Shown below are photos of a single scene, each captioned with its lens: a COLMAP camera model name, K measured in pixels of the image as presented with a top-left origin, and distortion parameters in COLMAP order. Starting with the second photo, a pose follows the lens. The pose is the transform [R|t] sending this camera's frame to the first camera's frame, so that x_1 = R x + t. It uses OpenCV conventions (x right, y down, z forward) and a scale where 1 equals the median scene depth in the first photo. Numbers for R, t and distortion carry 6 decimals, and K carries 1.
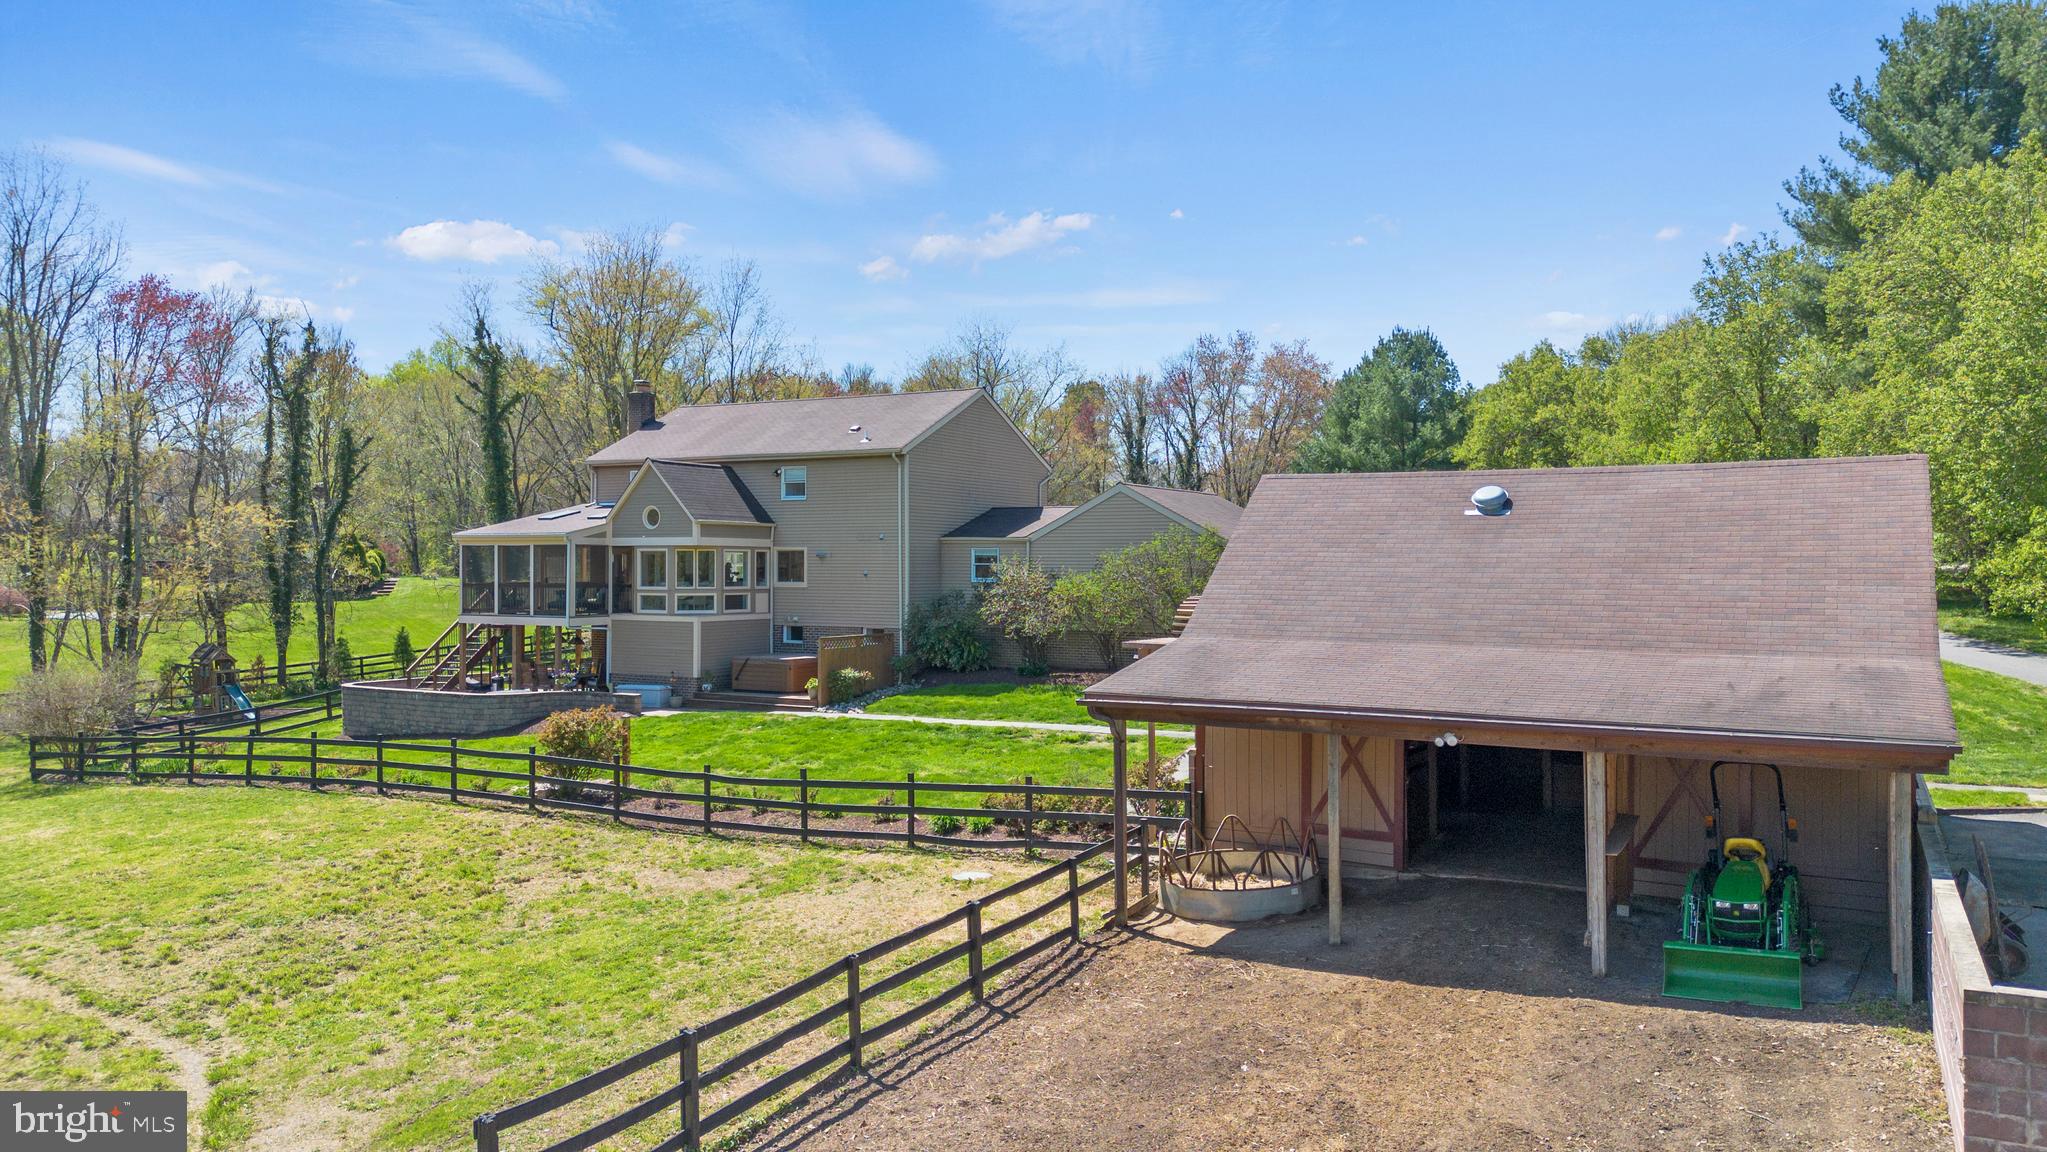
lens RADIAL K [[1443.2, 0, 1023.5], [0, 1443.2, 576.0], [0, 0, 1]] dist [0.062212, -0.069955]
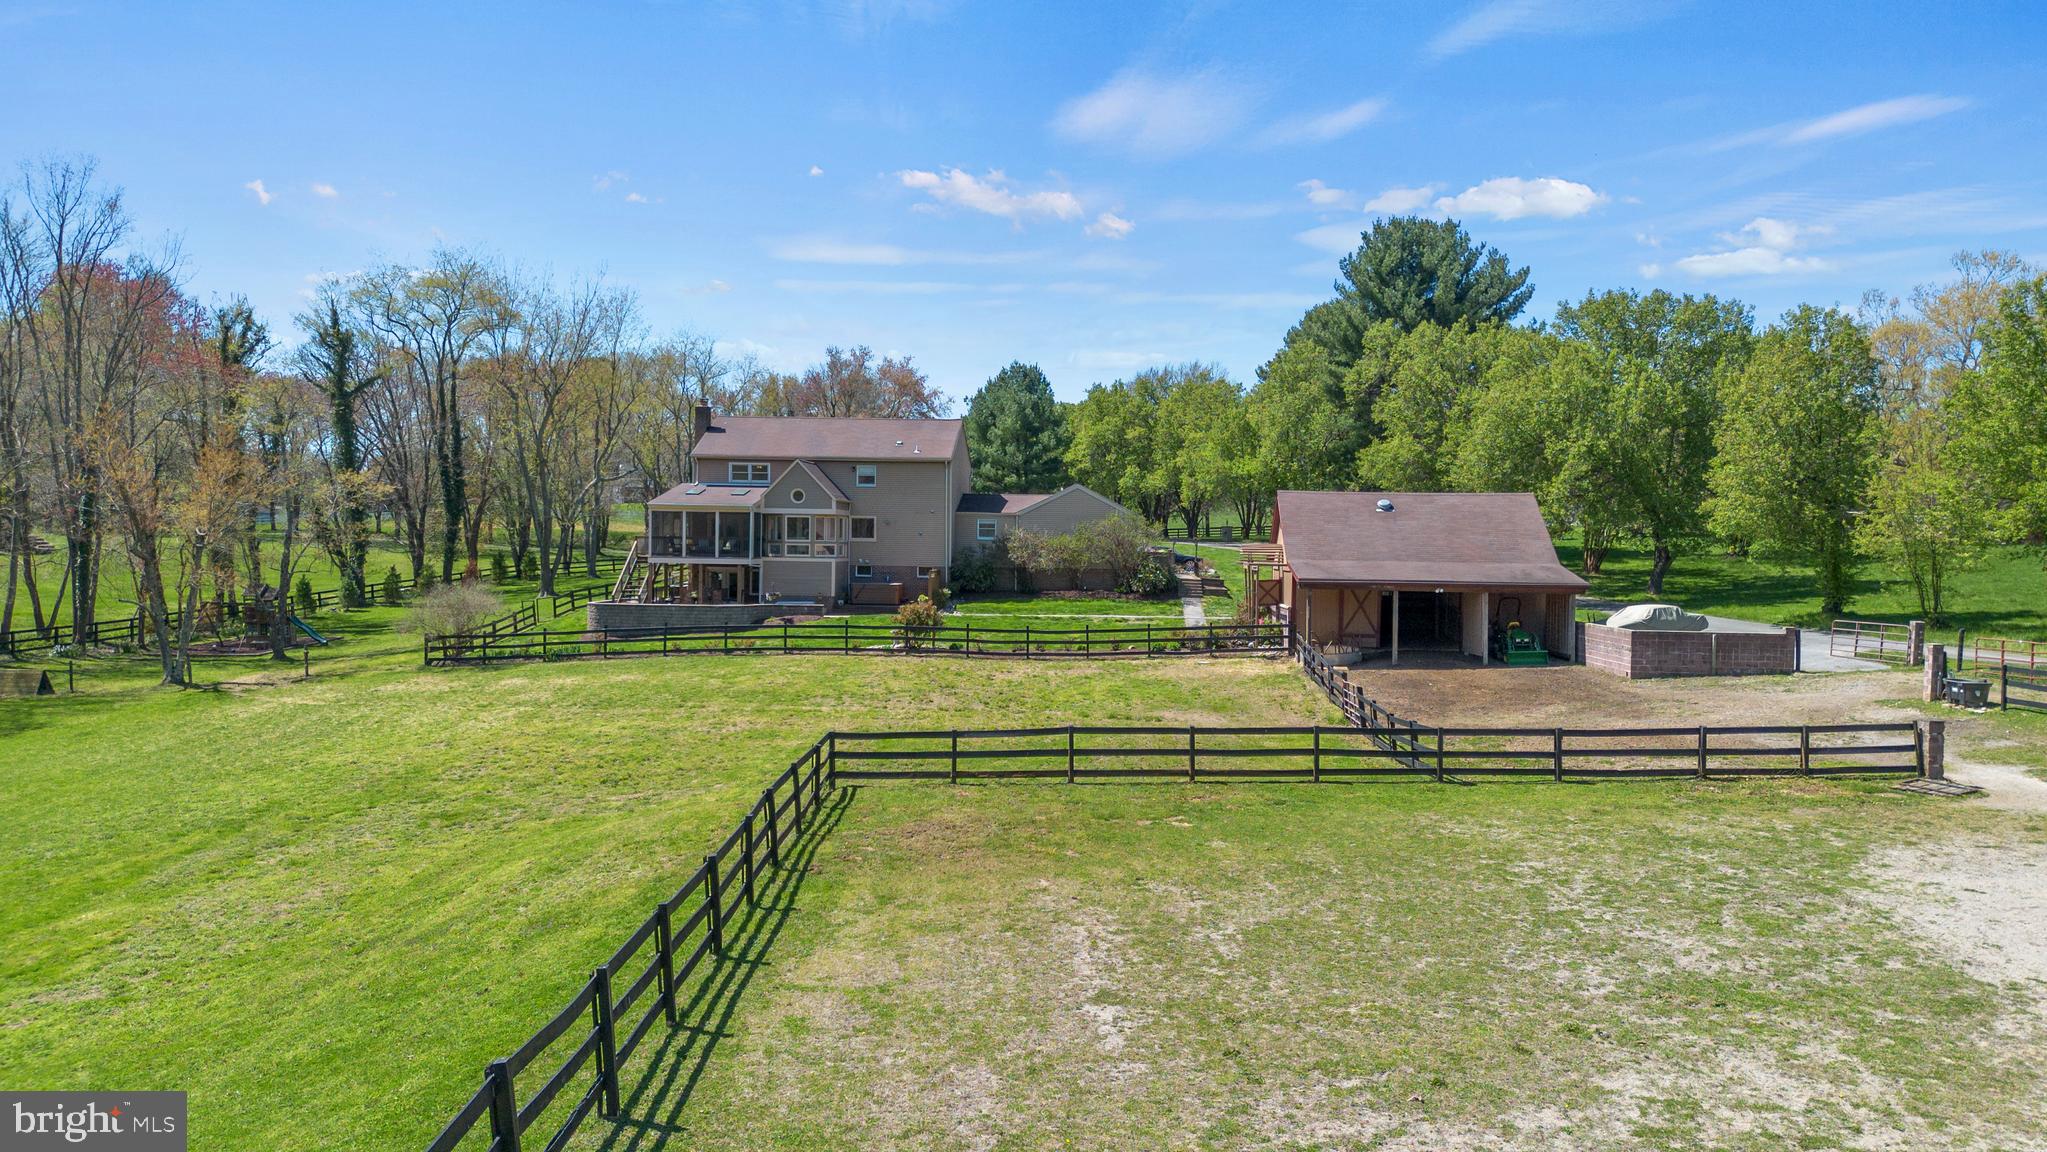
lens RADIAL K [[1442.3, 0, 1019.4], [0, 1442.3, 588.7], [0, 0, 1]] dist [0.076462, -0.068121]
pose [[0.901508, -0.002829, 0.432753, -0.715819], [-0.009782, 0.999590, 0.026913, 0.015999], [-0.432652, -0.028495, 0.901111, -0.525902]]
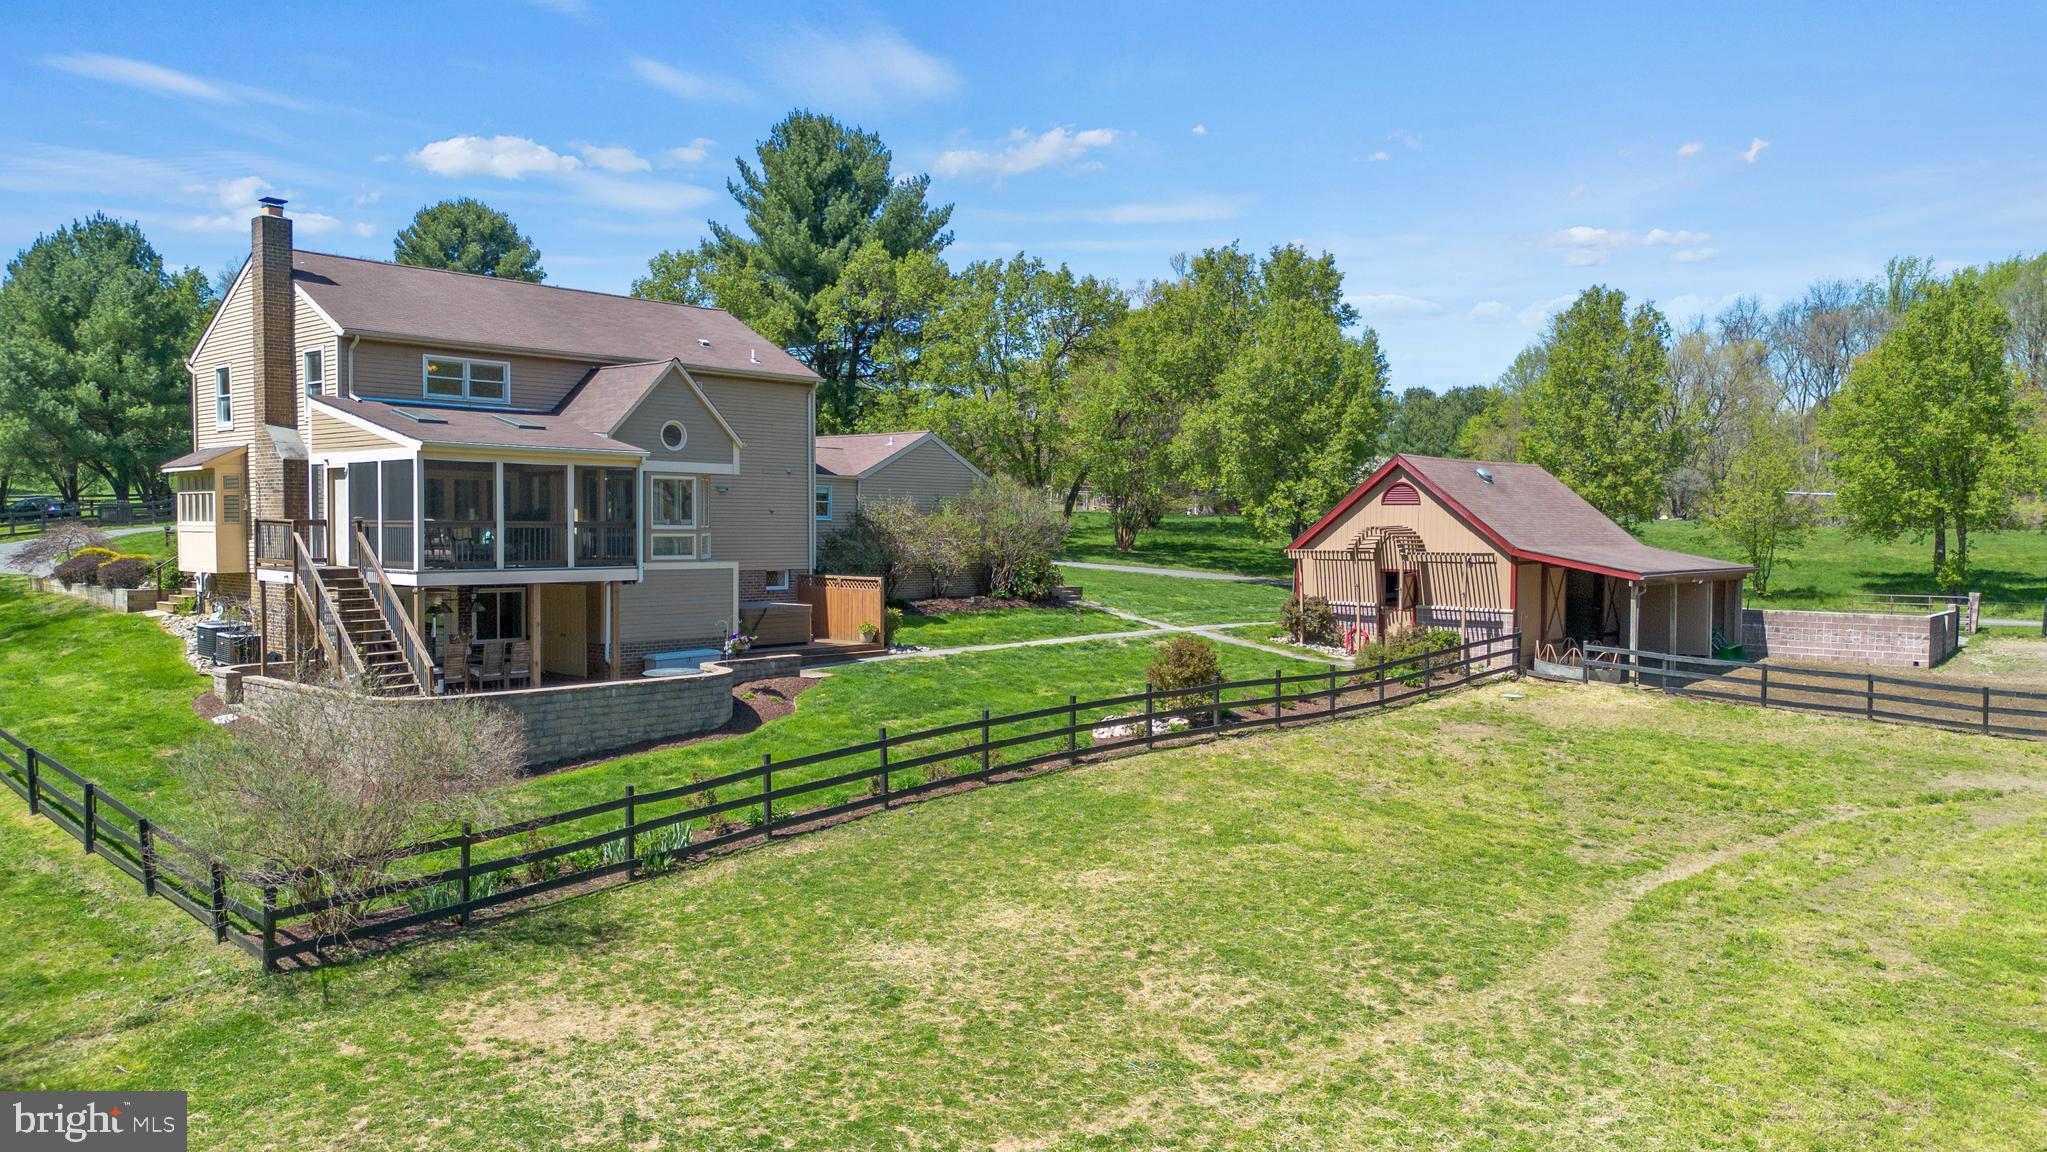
lens RADIAL K [[1442.3, 0, 1019.4], [0, 1442.3, 588.7], [0, 0, 1]] dist [0.076462, -0.068121]
pose [[0.224342, -0.043993, 0.973517, -0.964460], [-0.000450, 0.998976, 0.045247, 0.006097], [-0.974510, -0.010588, 0.224092, 0.641504]]
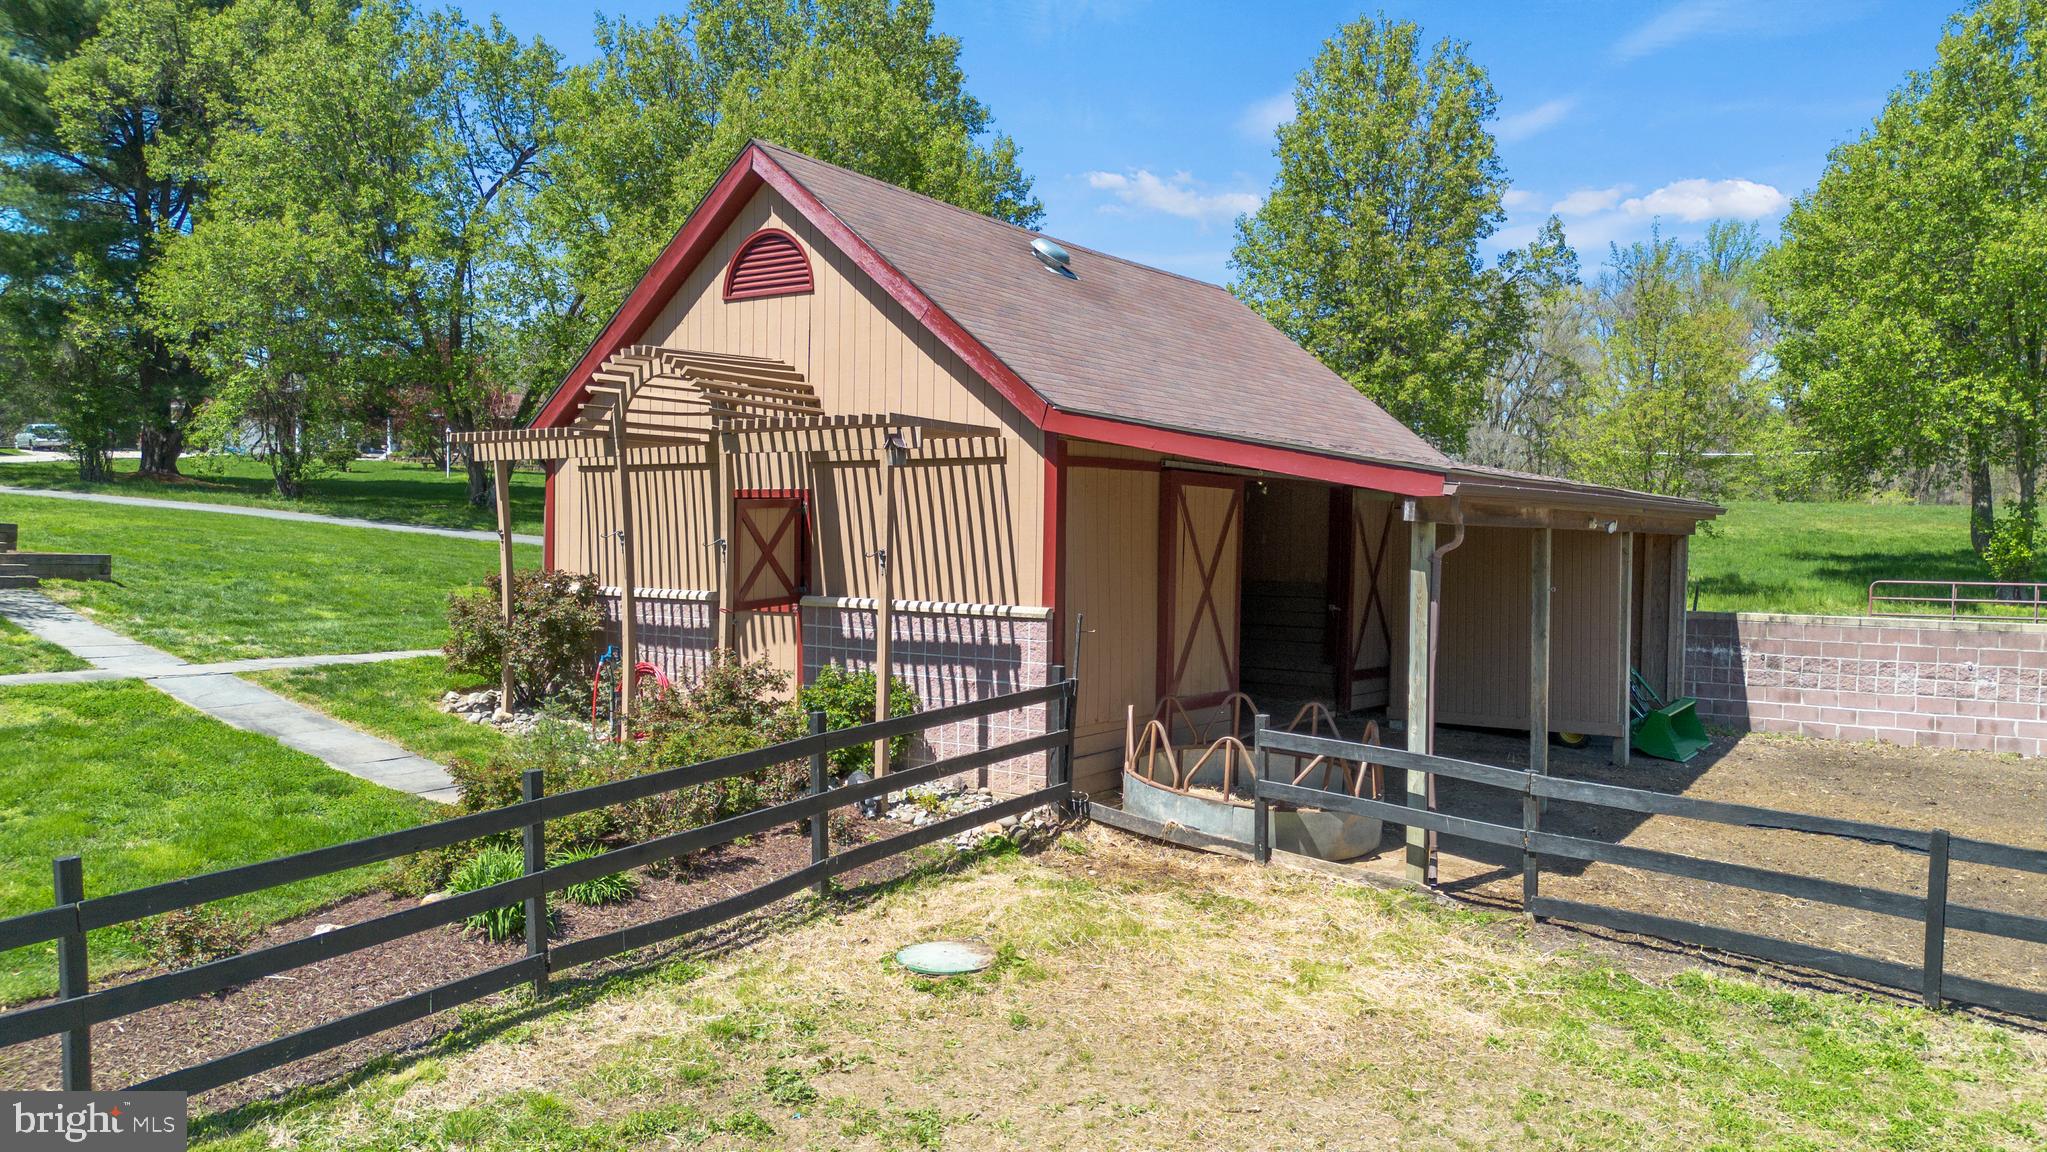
lens RADIAL K [[1442.3, 0, 1019.4], [0, 1442.3, 588.7], [0, 0, 1]] dist [0.076462, -0.068121]
pose [[0.107387, -0.037071, 0.993526, -0.232463], [-0.007928, 0.999241, 0.038141, 0.049122], [-0.994186, -0.011972, 0.107011, 0.510875]]
